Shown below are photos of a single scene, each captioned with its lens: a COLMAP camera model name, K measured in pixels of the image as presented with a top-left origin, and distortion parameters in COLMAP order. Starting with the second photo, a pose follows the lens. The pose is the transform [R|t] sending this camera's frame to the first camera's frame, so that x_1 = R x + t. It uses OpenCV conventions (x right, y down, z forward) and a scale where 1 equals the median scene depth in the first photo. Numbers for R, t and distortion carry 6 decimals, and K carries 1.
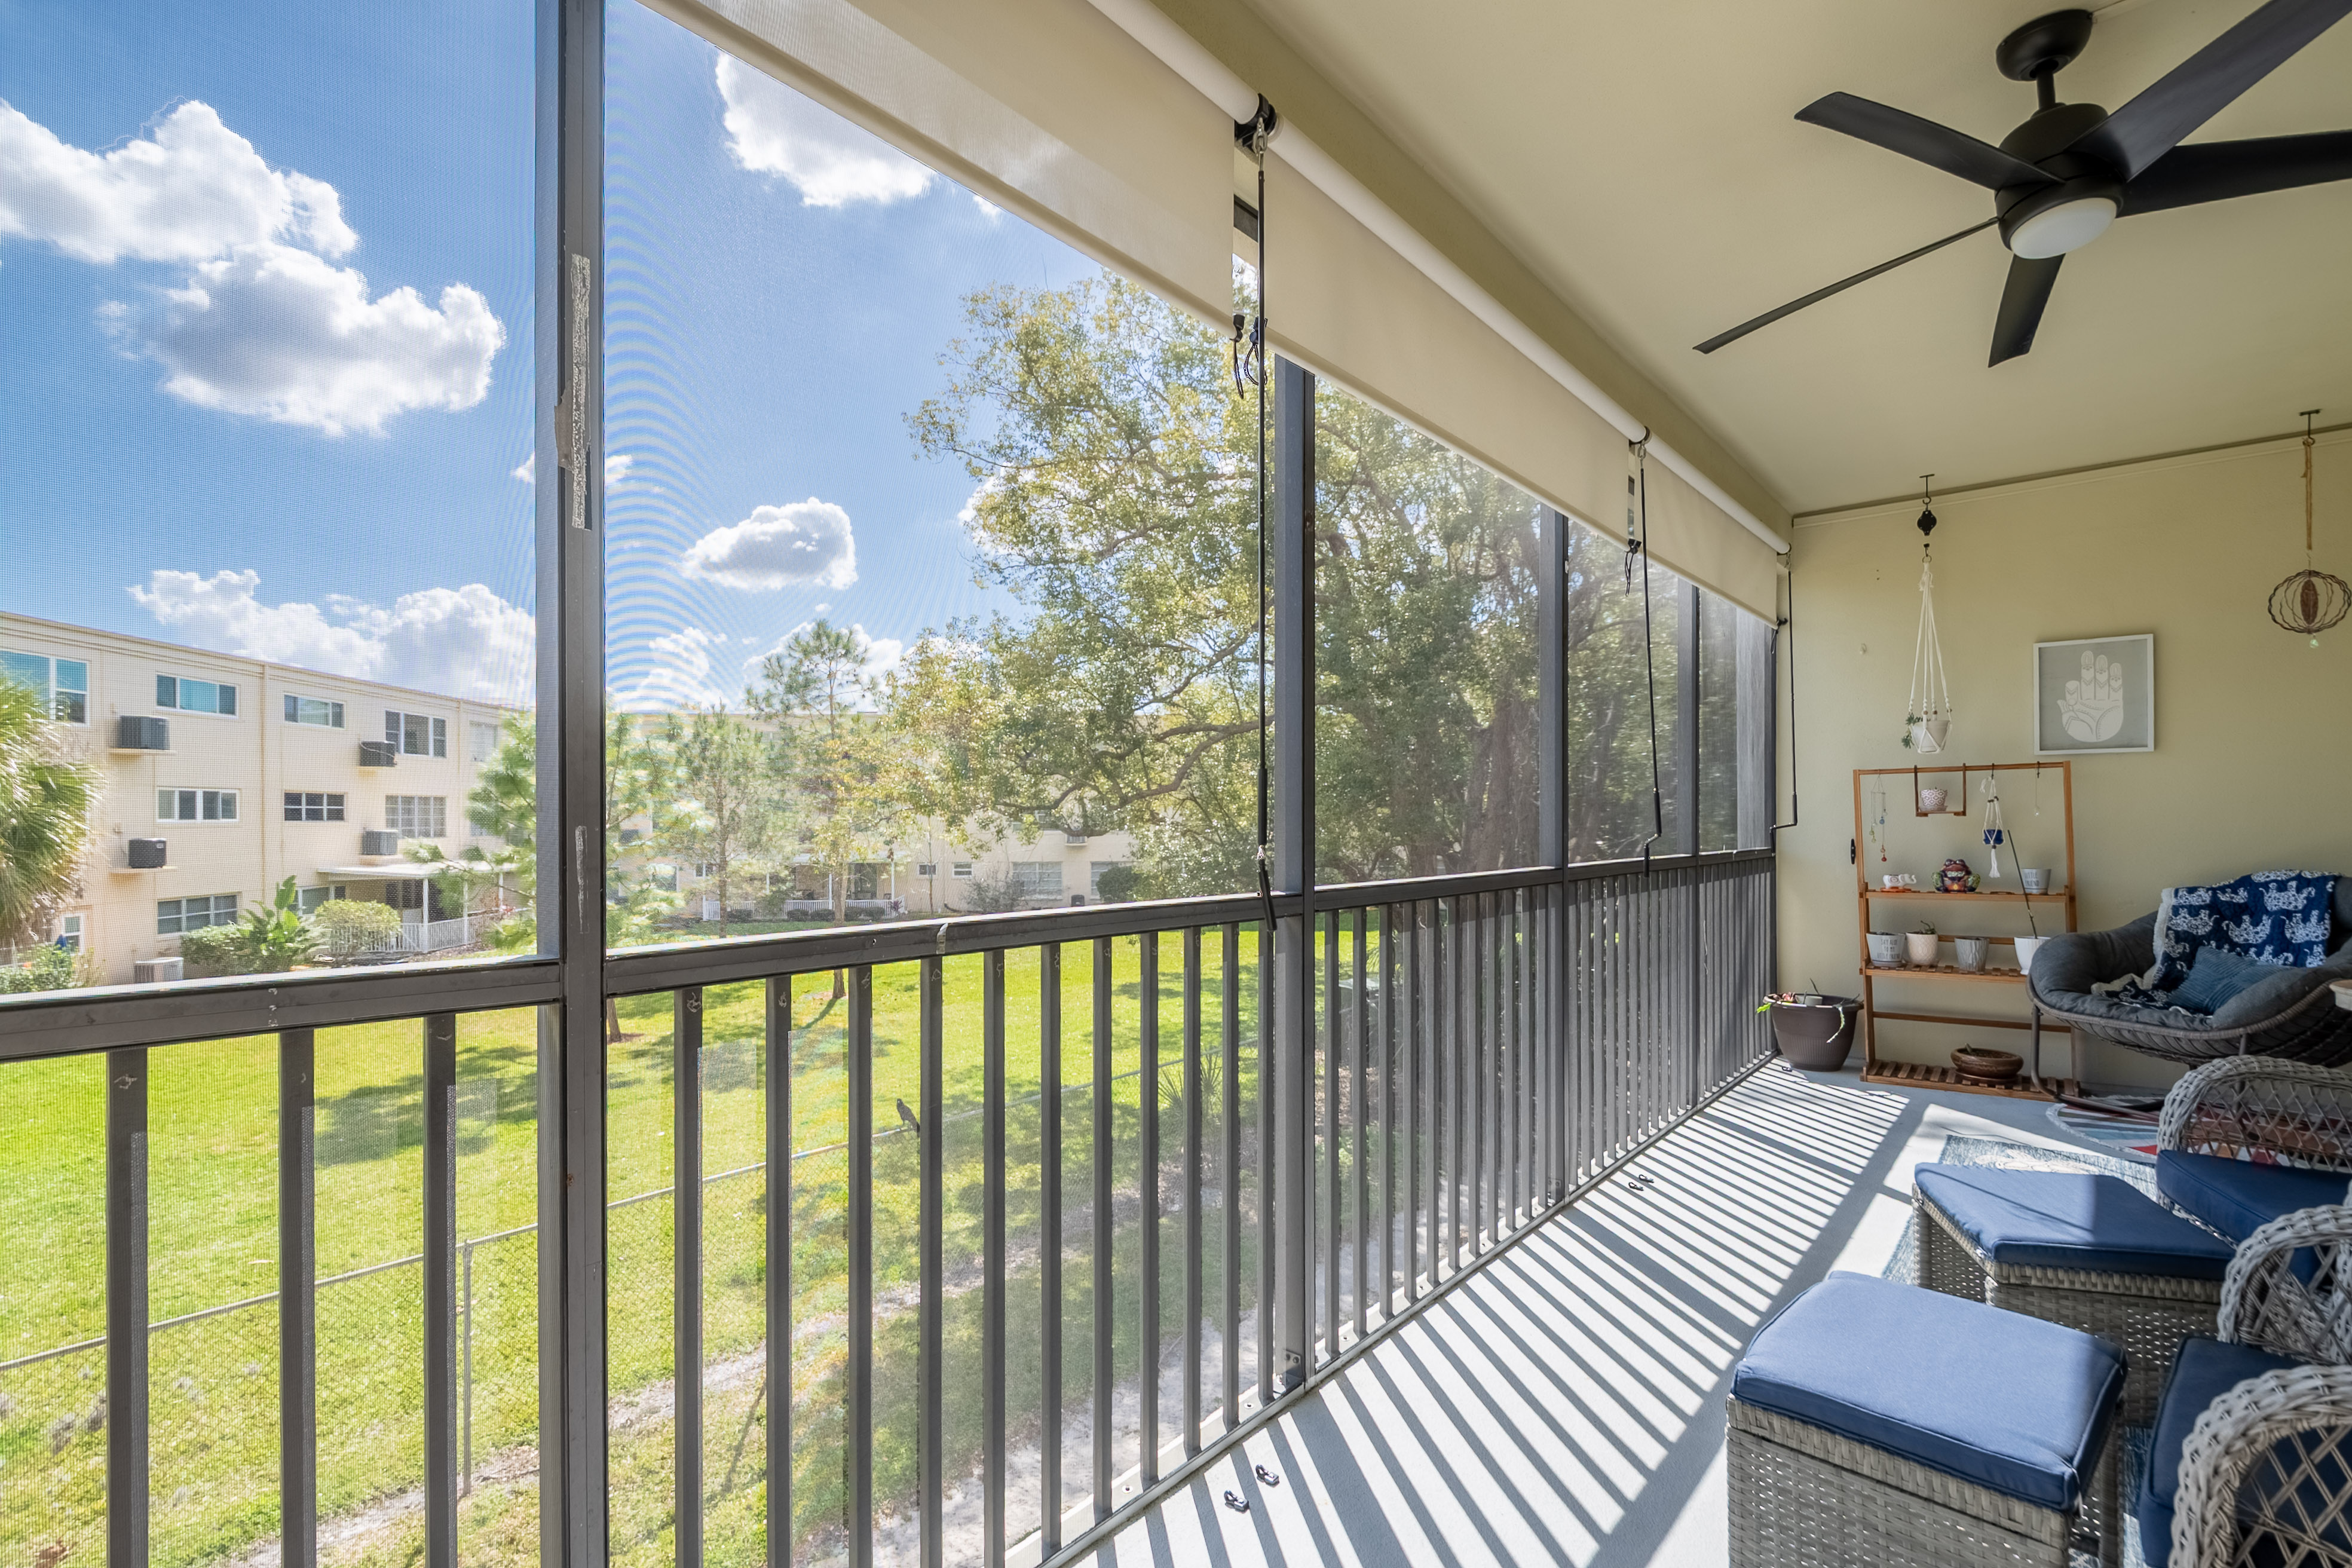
lens RADIAL K [[1070.3, 0, 1181.1], [0, 1070.3, 819.9], [0, 0, 1]] dist [-0.001729, -0.000384]
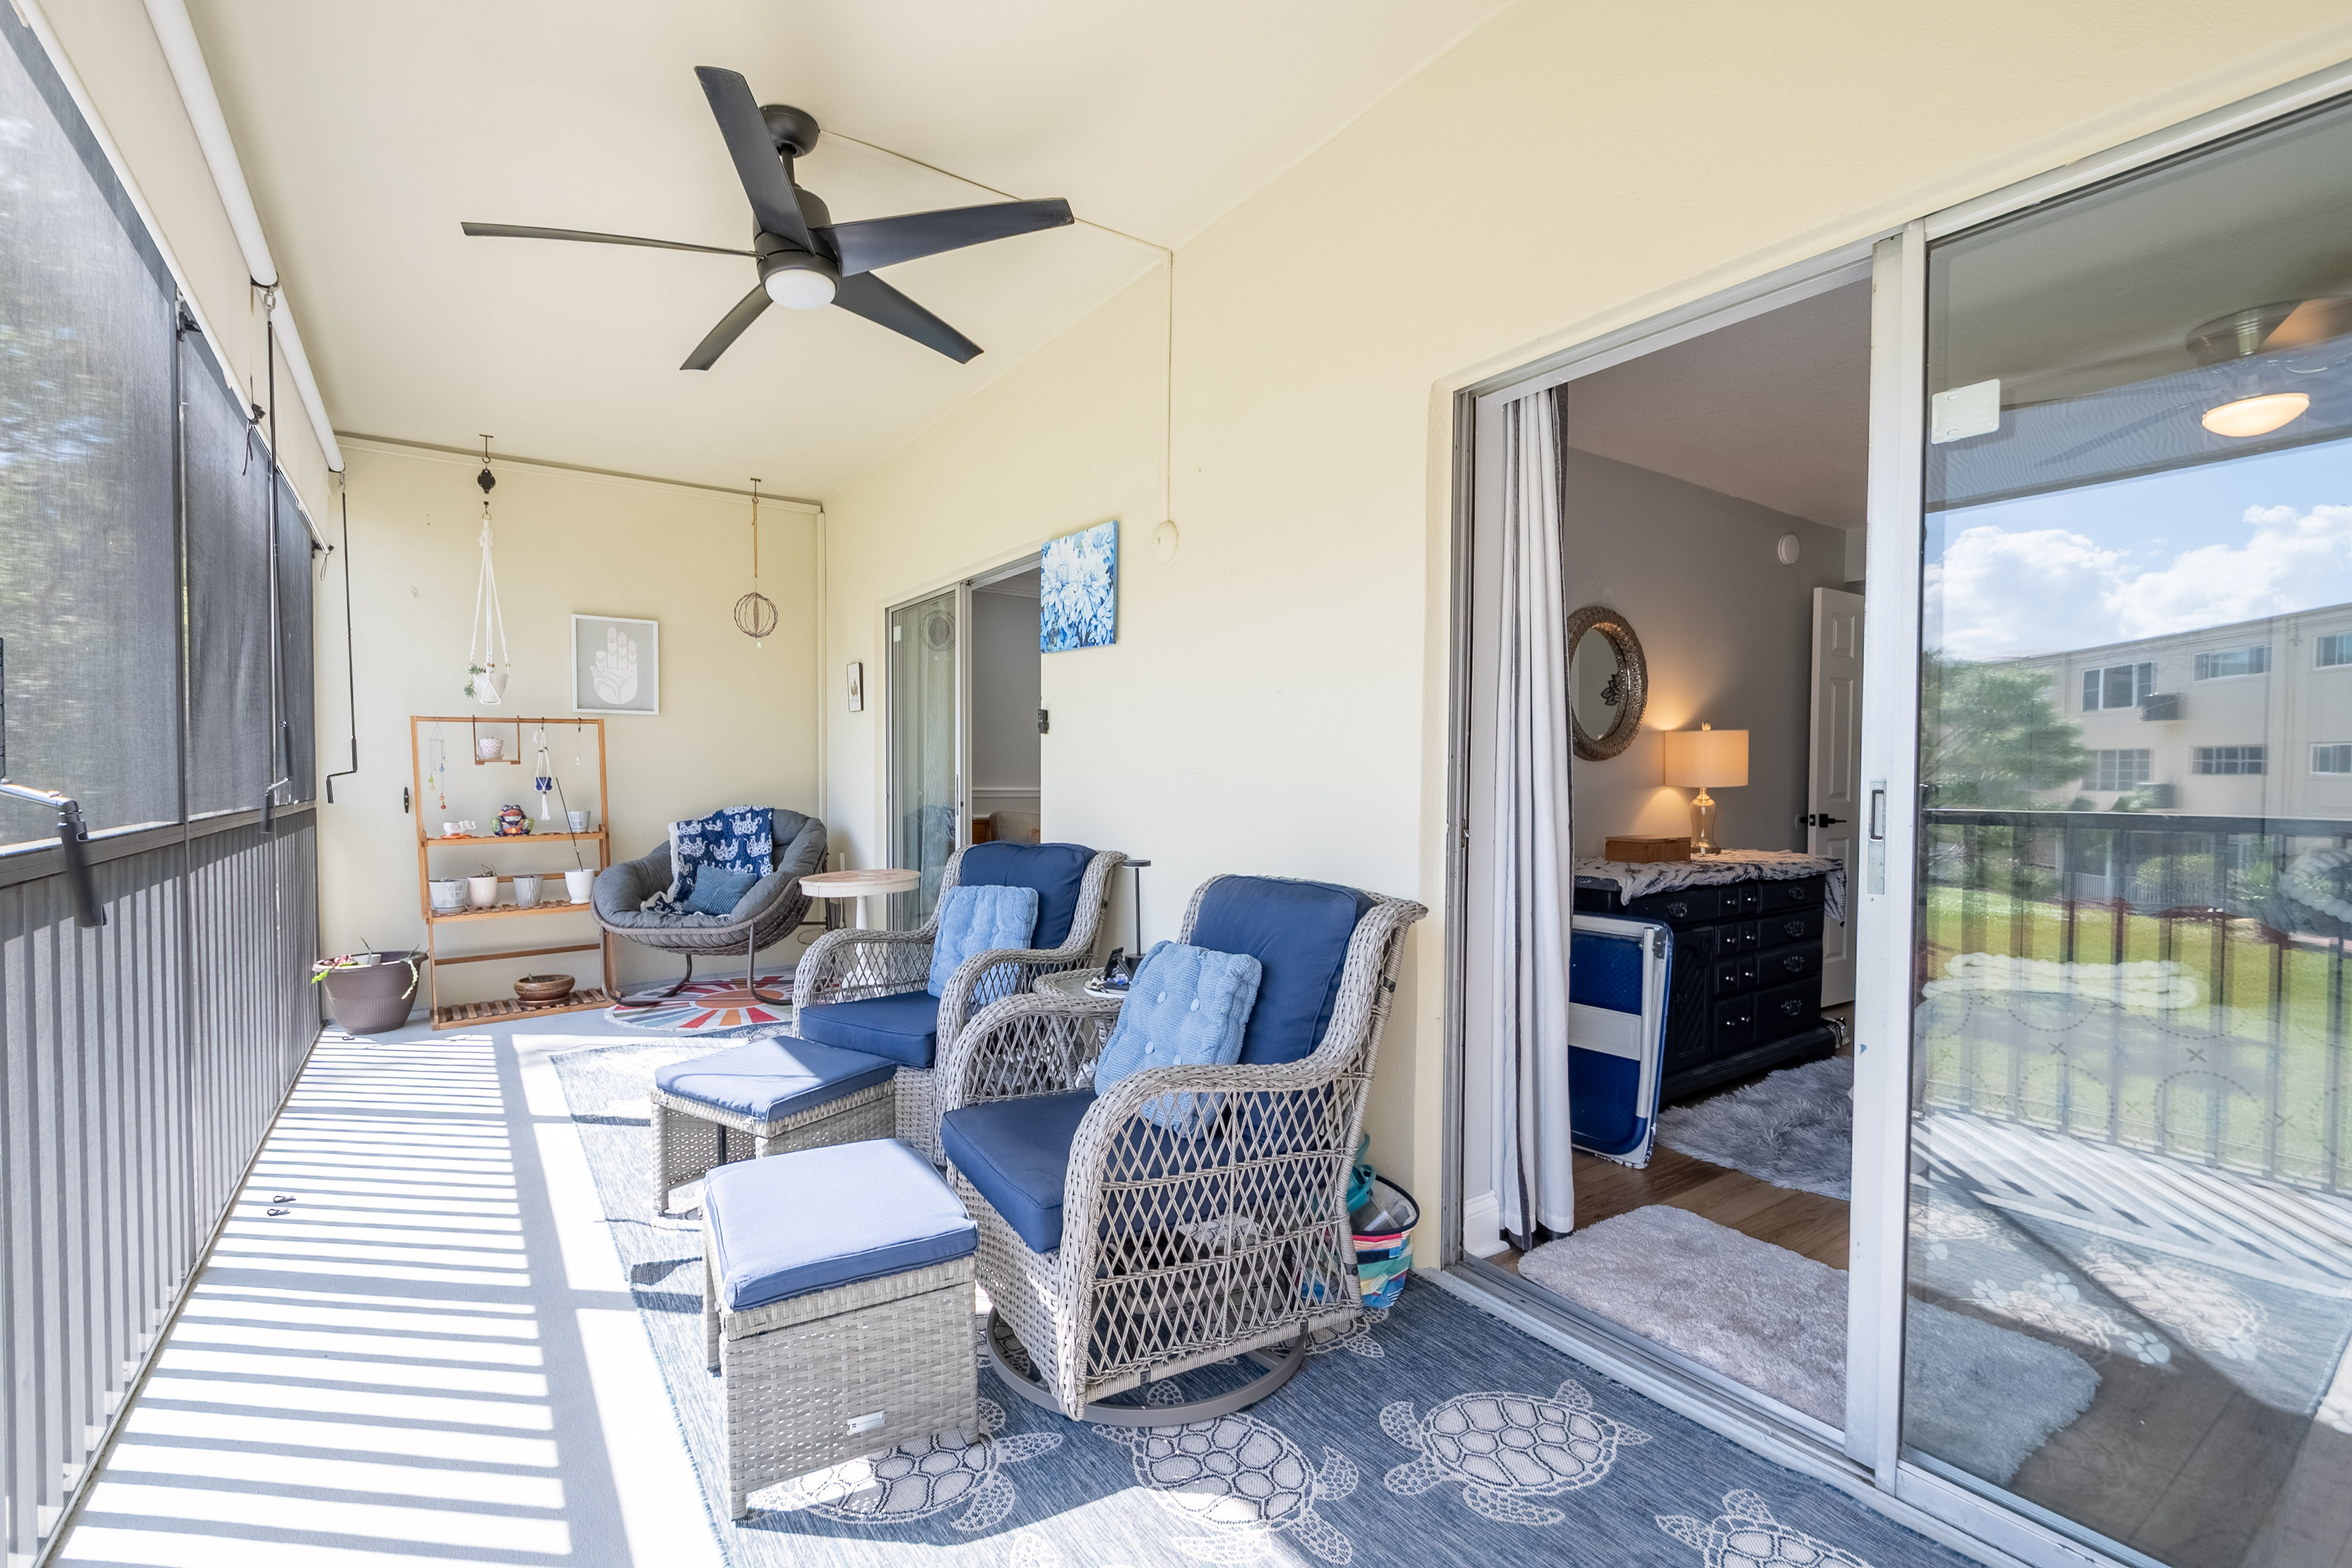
lens RADIAL K [[1033.5, 0, 1134.6], [0, 1033.5, 806.6], [0, 0, 1]] dist [-0.001328, -0.000607]
pose [[0.268365, -0.024797, 0.962998, -0.124696], [-0.004031, 0.999631, 0.026863, 0.009739], [-0.963309, -0.011091, 0.268166, 0.140358]]
